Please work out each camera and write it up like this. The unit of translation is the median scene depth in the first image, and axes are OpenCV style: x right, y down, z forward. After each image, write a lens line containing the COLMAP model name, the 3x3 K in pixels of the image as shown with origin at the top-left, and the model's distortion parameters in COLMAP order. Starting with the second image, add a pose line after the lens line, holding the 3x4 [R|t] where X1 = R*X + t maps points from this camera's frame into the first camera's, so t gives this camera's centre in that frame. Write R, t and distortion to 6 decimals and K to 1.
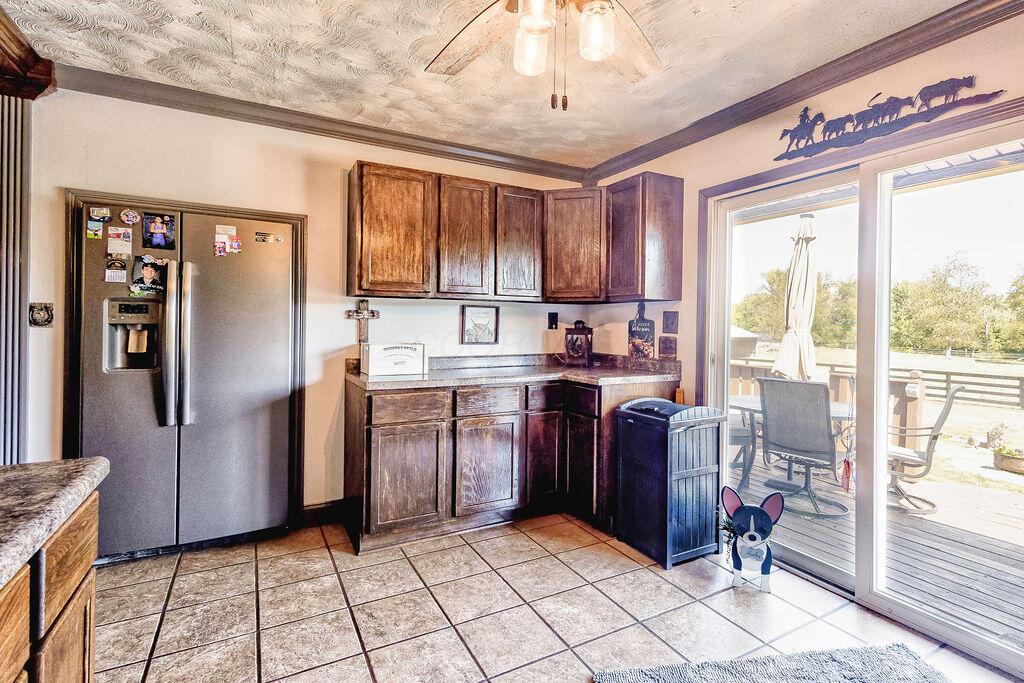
lens RADIAL K [[504.3, 0, 554.3], [0, 504.3, 322.4], [0, 0, 1]] dist [0.003018, 0.000684]
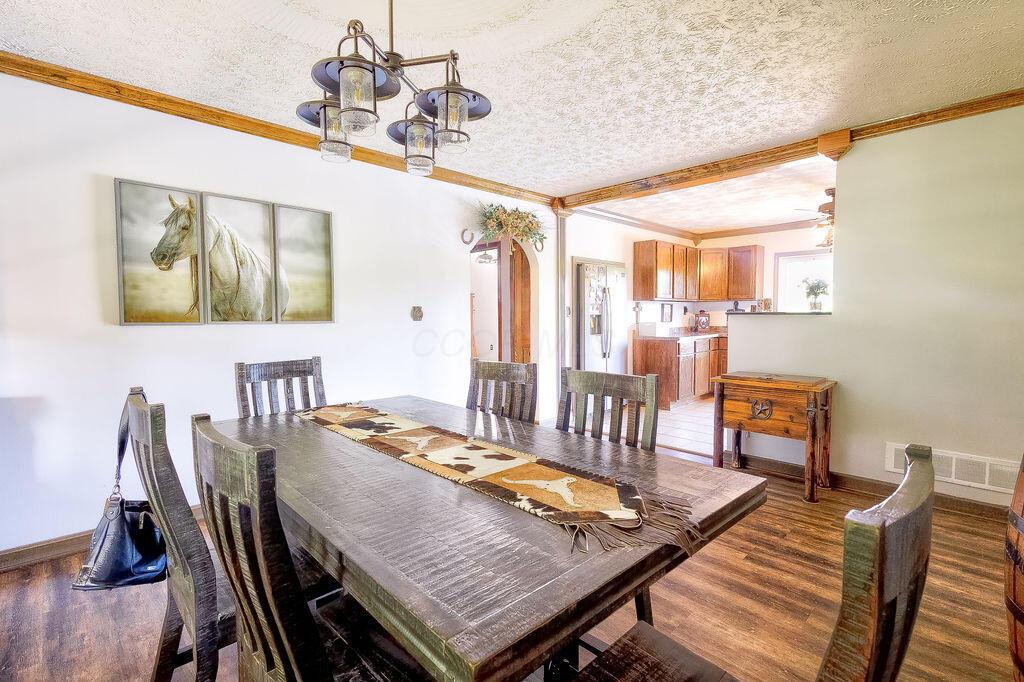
lens RADIAL K [[462.3, 0, 512.0], [0, 462.3, 341.0], [0, 0, 1]] dist [0.002197, 0.000001]
pose [[0.973428, -0.030300, 0.226979, -1.611803], [0.015137, 0.997553, 0.068250, -0.026463], [-0.228492, -0.063001, 0.971505, -0.946689]]
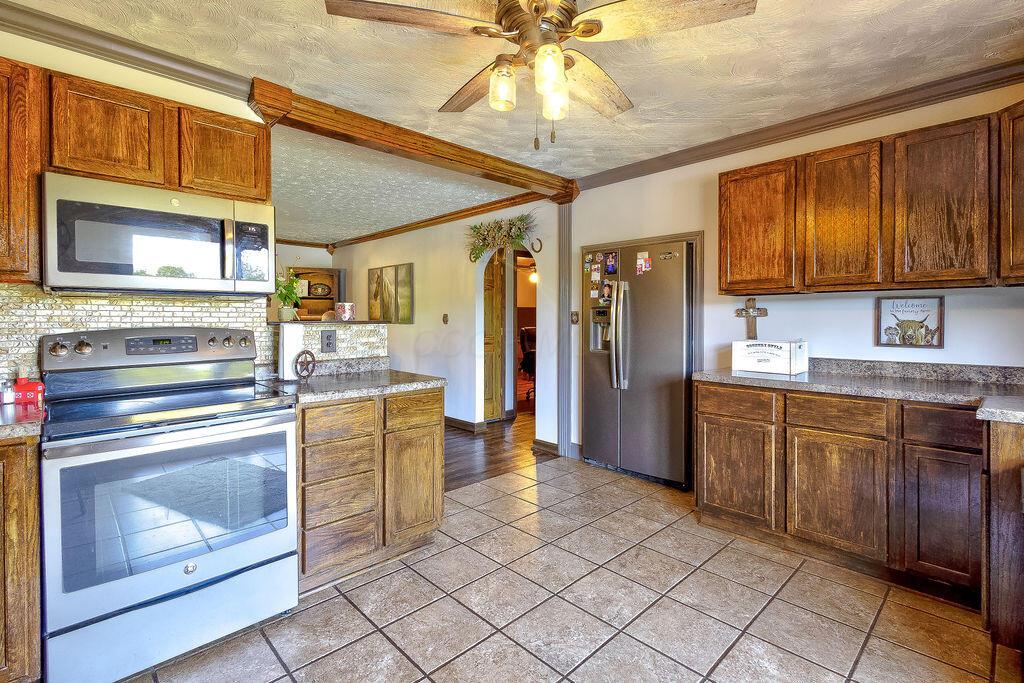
lens RADIAL K [[475.4, 0, 493.0], [0, 475.4, 319.0], [0, 0, 1]] dist [-0.001634, -0.000746]
pose [[0.204958, -0.012825, -0.978687, 0.567526], [0.006378, 0.999910, -0.011767, 0.007152], [0.978750, -0.003831, 0.205021, 0.326353]]
